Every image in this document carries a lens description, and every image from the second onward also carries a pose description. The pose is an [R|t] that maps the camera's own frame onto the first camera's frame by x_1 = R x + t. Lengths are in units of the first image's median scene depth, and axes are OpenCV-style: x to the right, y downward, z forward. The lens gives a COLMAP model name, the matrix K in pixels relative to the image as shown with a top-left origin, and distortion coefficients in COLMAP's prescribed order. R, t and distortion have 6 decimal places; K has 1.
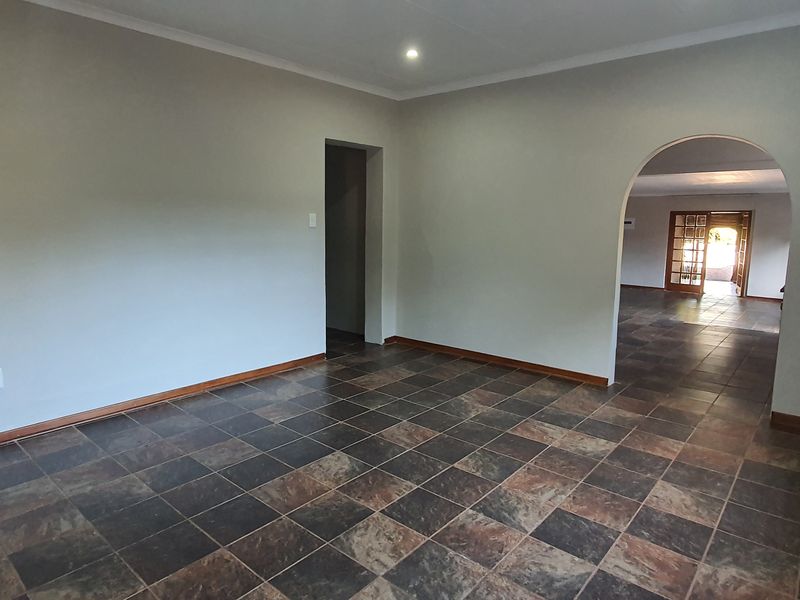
lens RADIAL K [[506.2, 0, 400.0], [0, 506.2, 298.8], [0, 0, 1]] dist [0.005391, -0.000661]
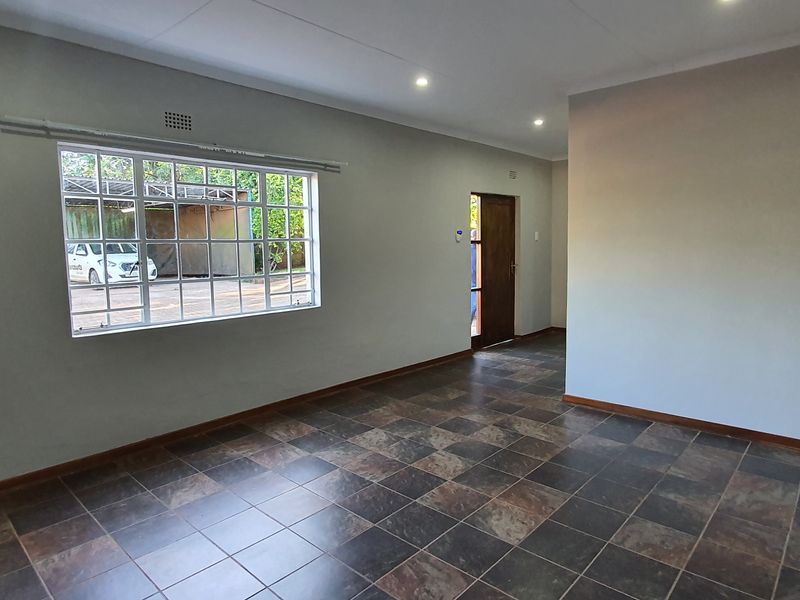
lens RADIAL K [[506.2, 0, 399.6], [0, 506.2, 299.6], [0, 0, 1]] dist [0.005391, -0.000661]
pose [[-0.999468, 0.003732, 0.032386, 0.033616], [0.012120, 0.964753, 0.262879, -0.322548], [-0.030264, 0.263131, -0.964285, 1.994011]]
